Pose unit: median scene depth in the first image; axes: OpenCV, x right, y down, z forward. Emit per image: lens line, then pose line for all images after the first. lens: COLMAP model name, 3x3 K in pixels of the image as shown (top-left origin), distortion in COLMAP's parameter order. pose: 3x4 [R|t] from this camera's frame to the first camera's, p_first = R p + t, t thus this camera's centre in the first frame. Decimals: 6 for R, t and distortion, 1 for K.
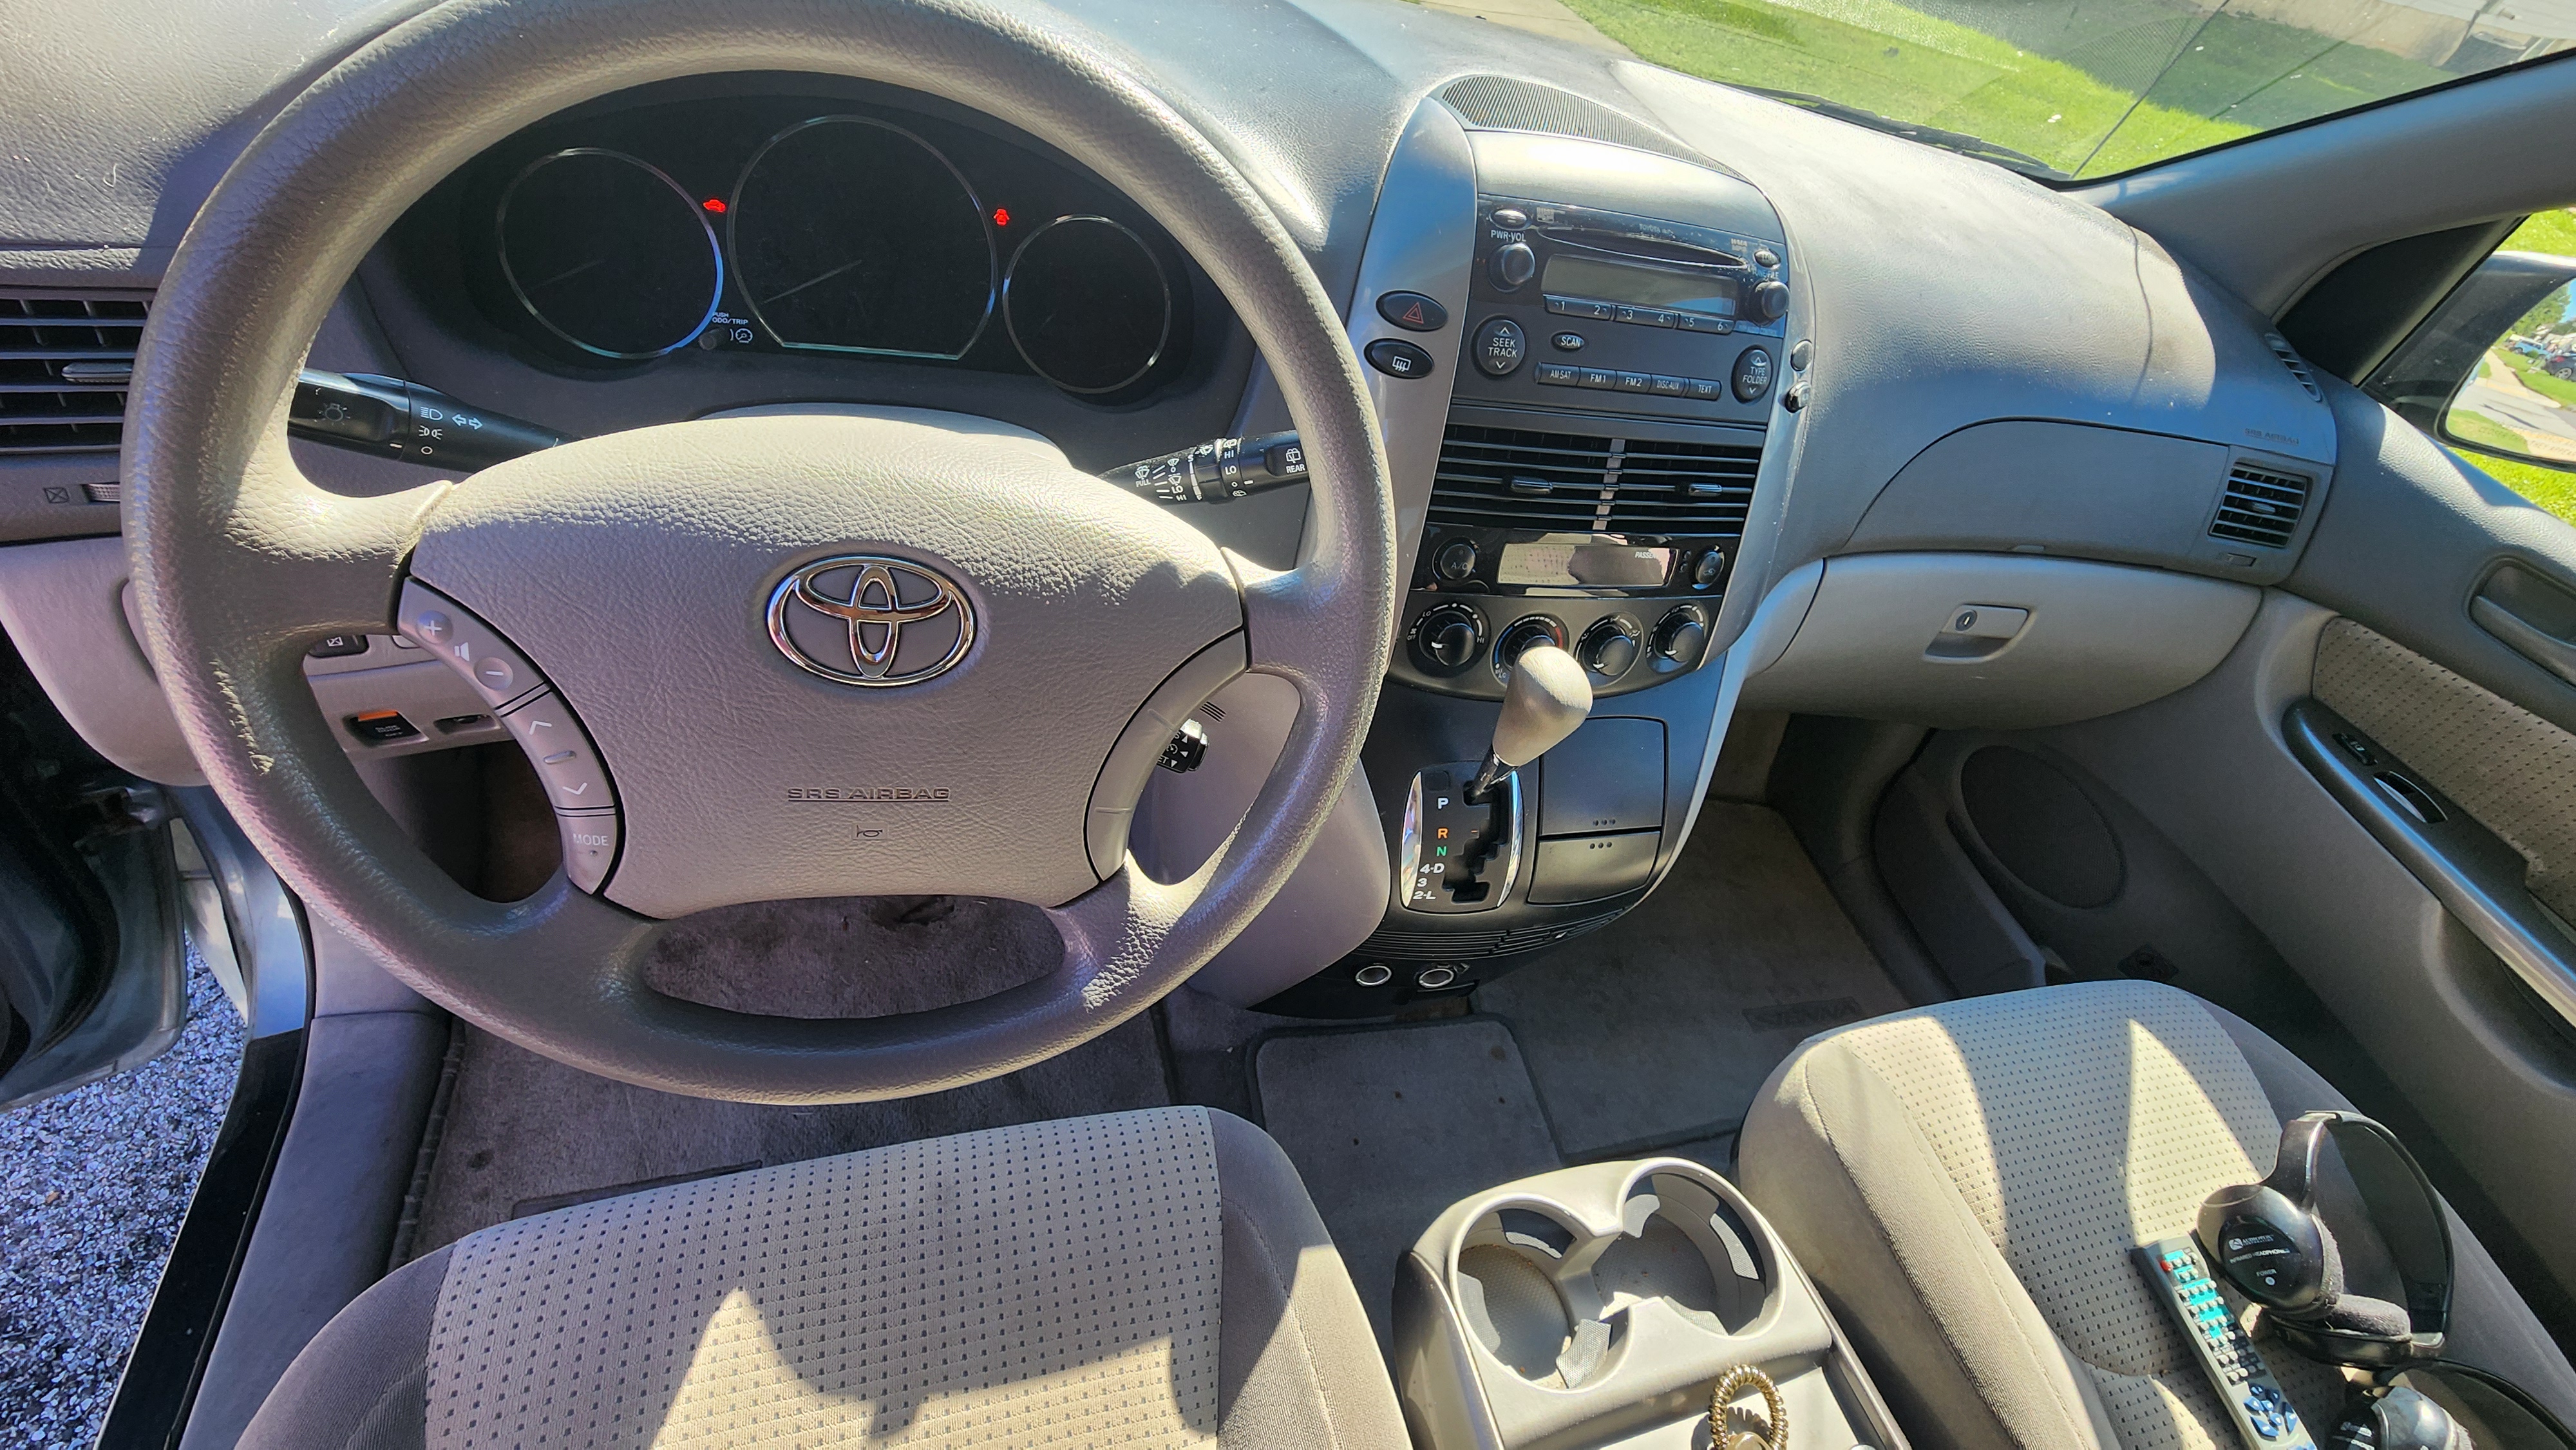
lens RADIAL K [[1062.5, 0, 1276.9], [0, 1062.5, 709.0], [0, 0, 1]] dist [0.002086, -0.000947]
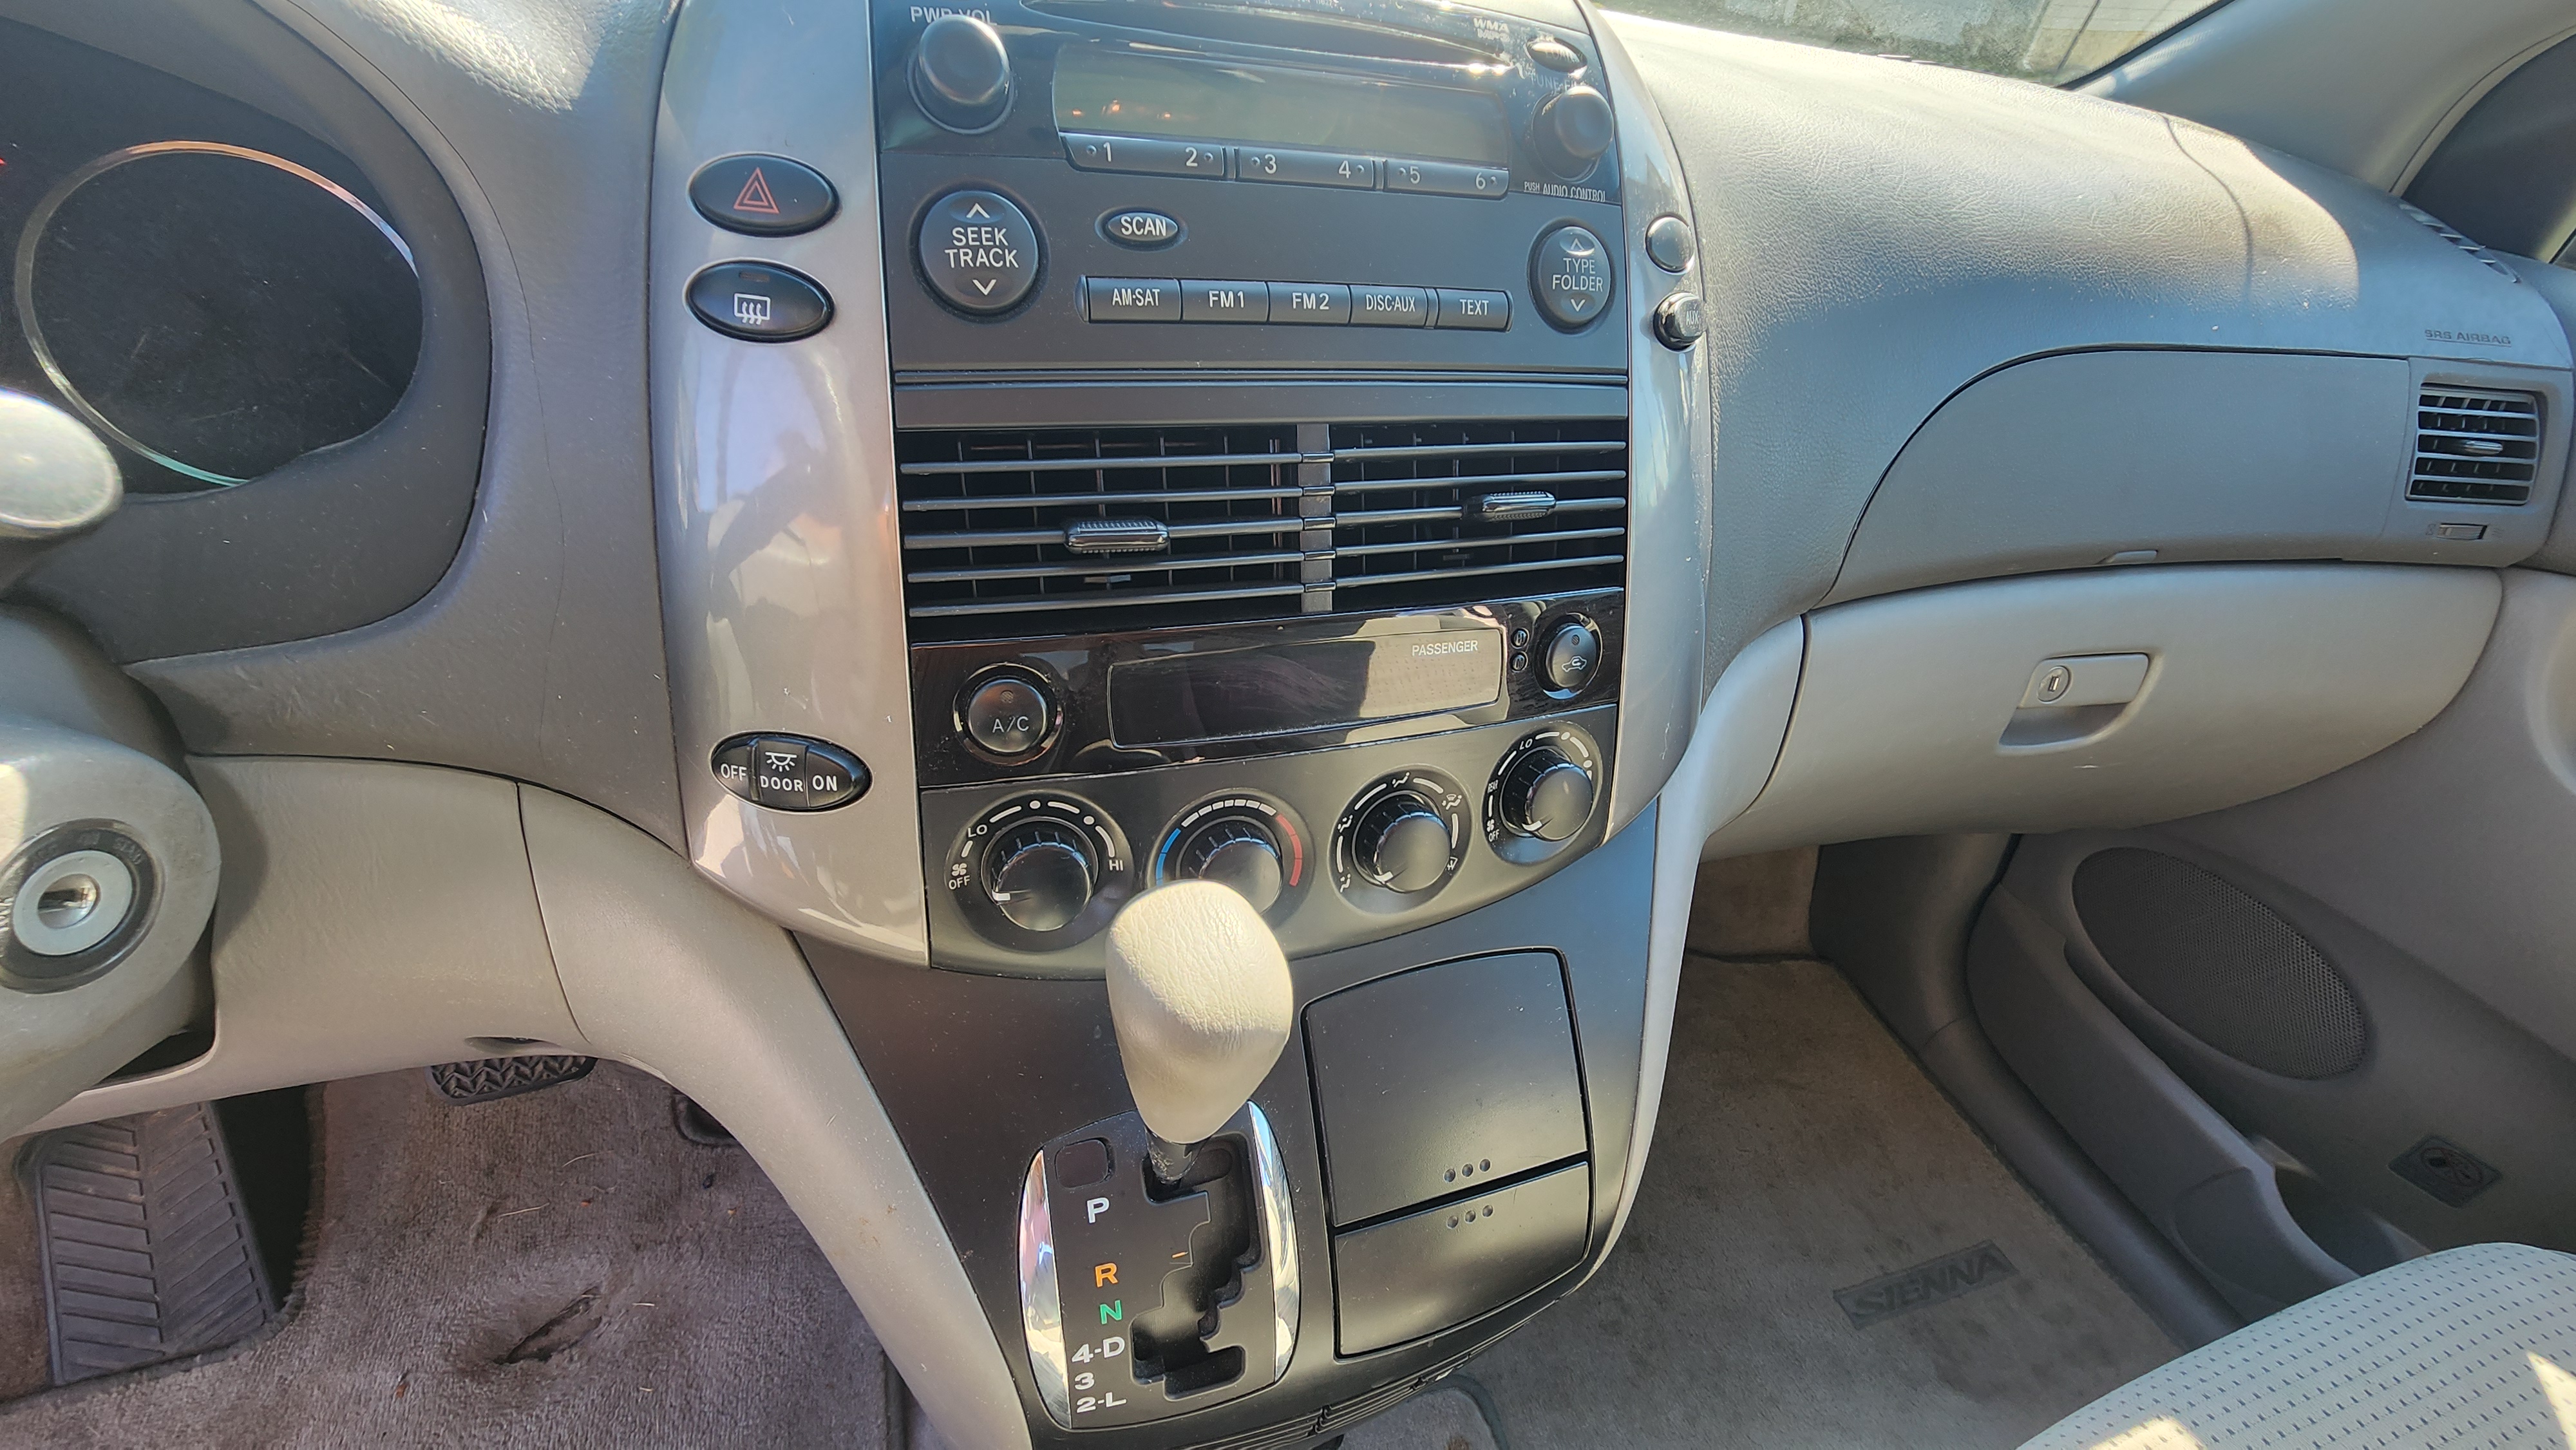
lens RADIAL K [[1062.5, 0, 1291.9], [0, 1062.5, 720.4], [0, 0, 1]] dist [0.002086, -0.000947]
pose [[0.990614, -0.136335, -0.009887, 0.267643], [0.133888, 0.982323, -0.130824, -0.052133], [0.027548, 0.128273, 0.991356, 0.478632]]
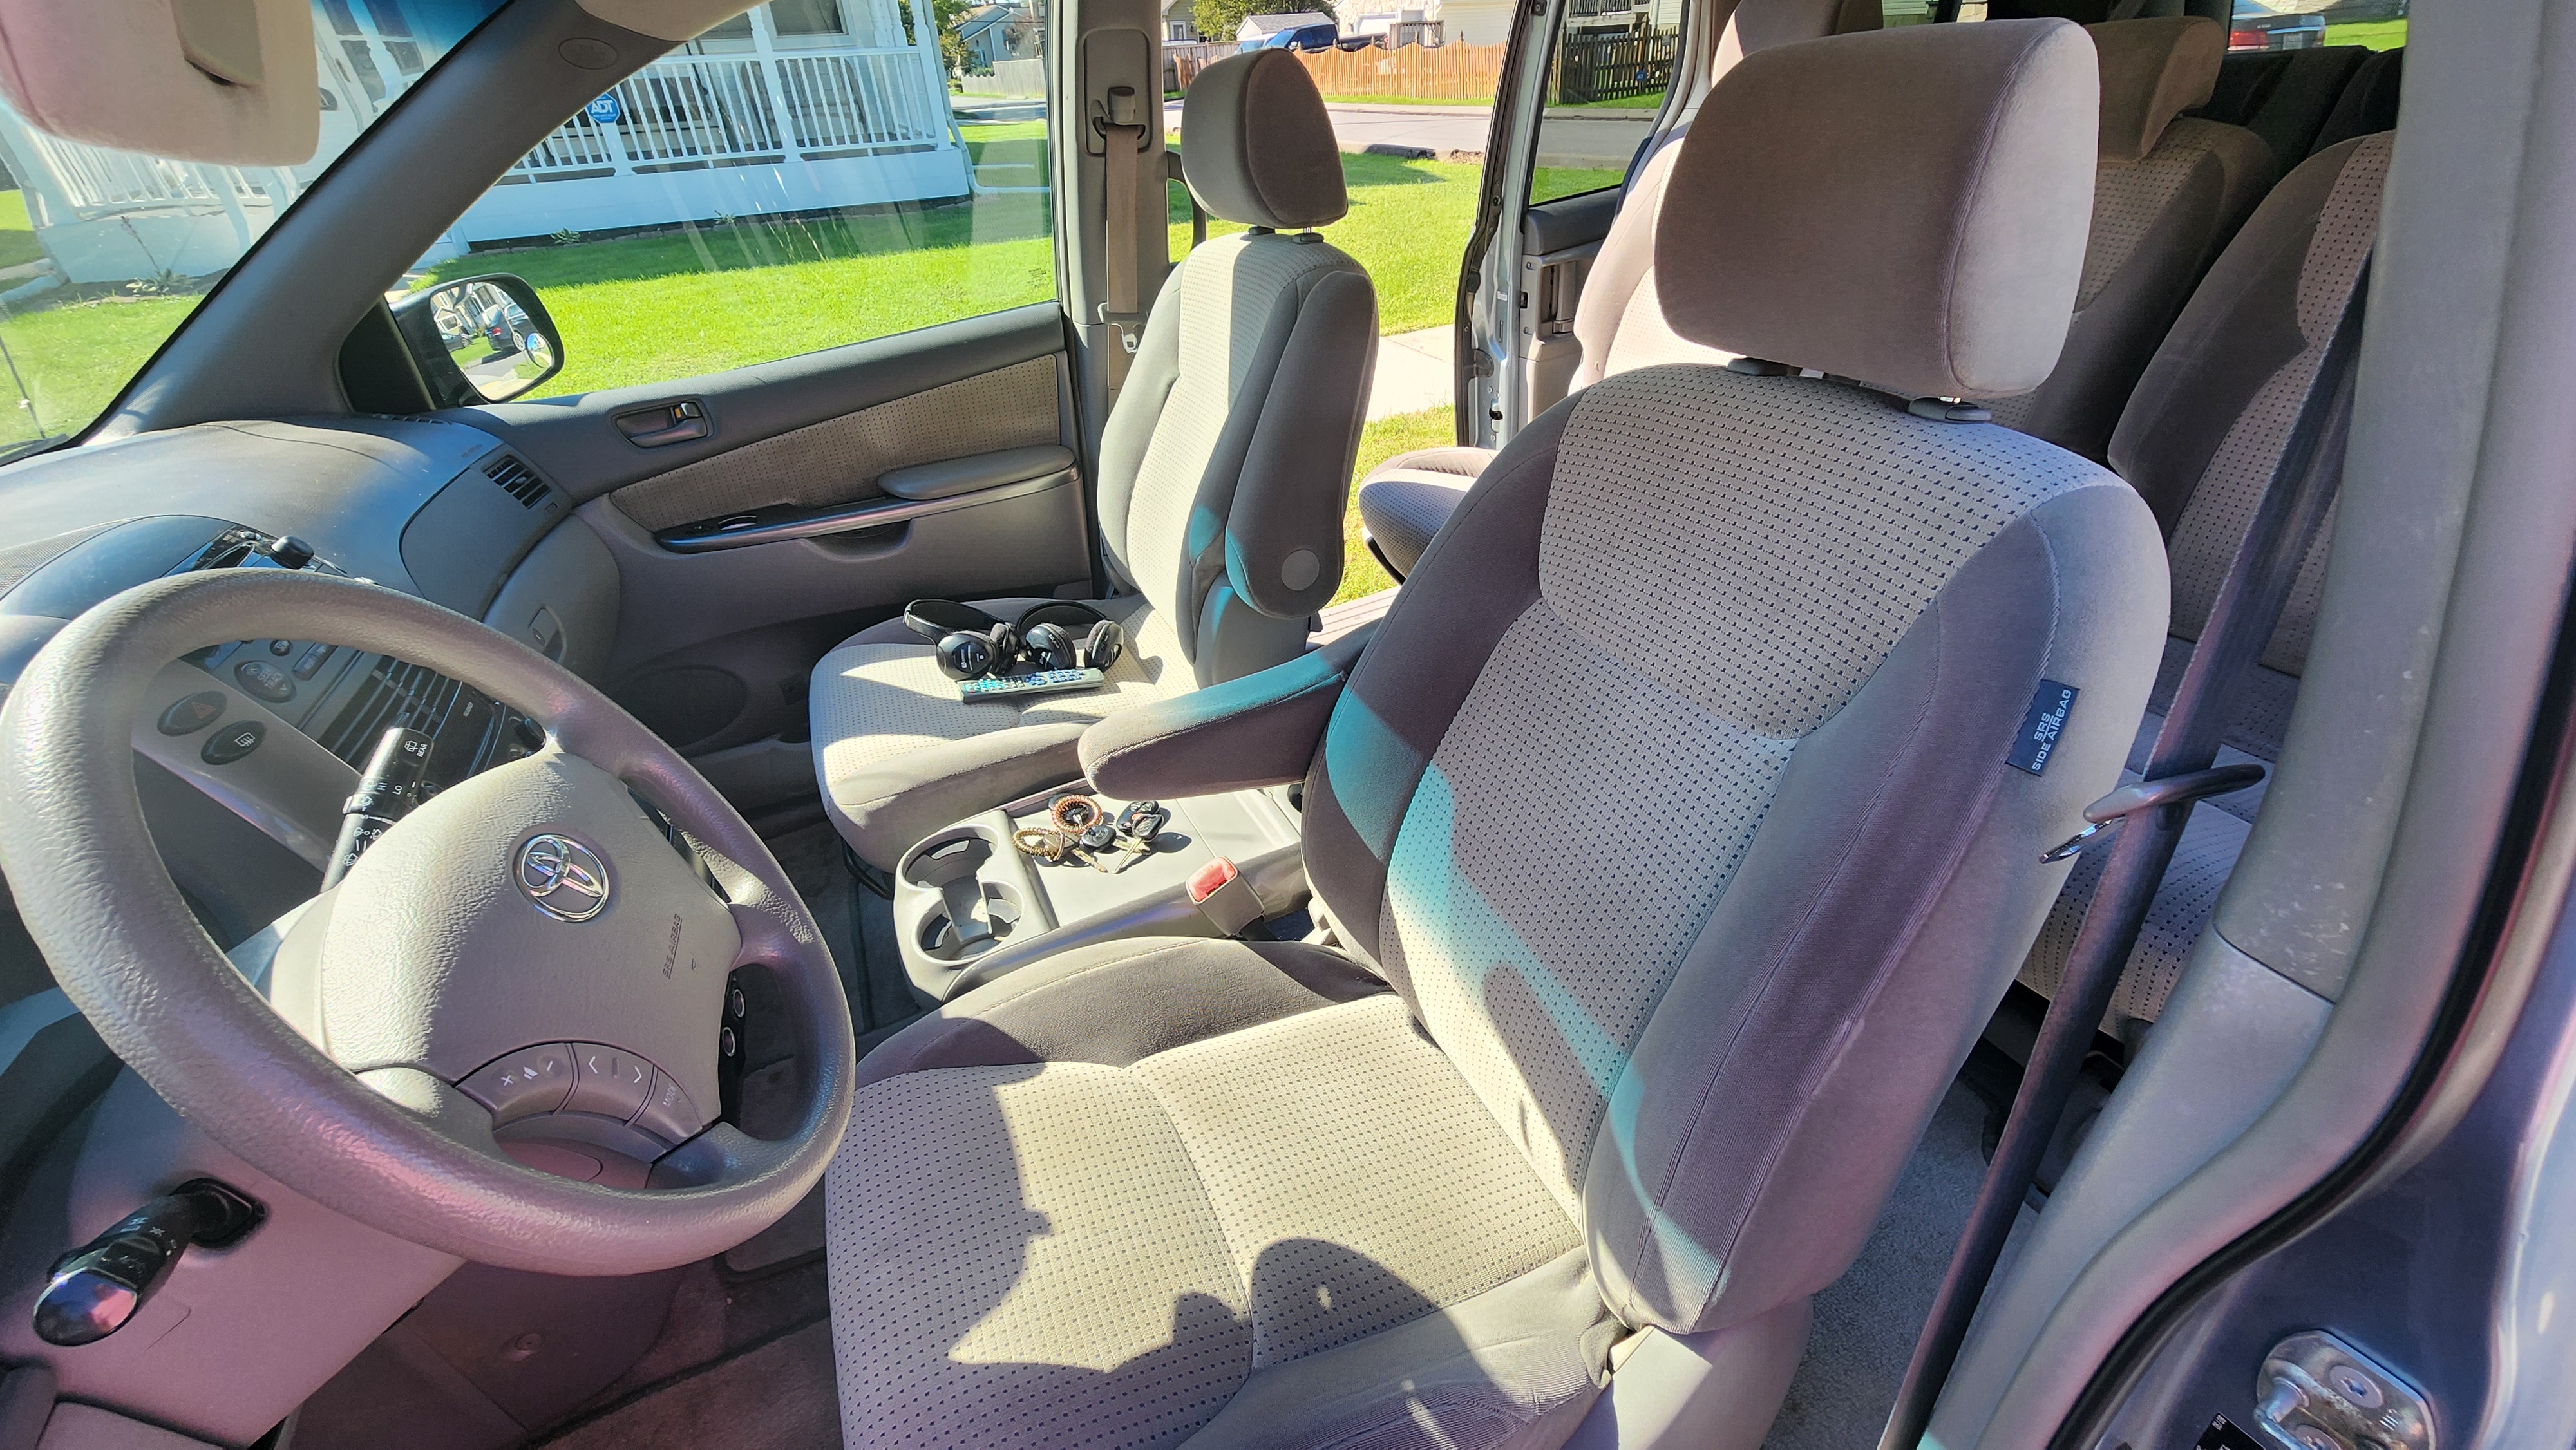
lens RADIAL K [[1062.5, 0, 1294.7], [0, 1062.5, 707.9], [0, 0, 1]] dist [0.002086, -0.000947]
pose [[-0.170527, -0.673037, 0.719682, -0.720844], [0.721412, 0.412227, 0.556447, -0.133985], [-0.671182, 0.614077, 0.415241, -0.209410]]
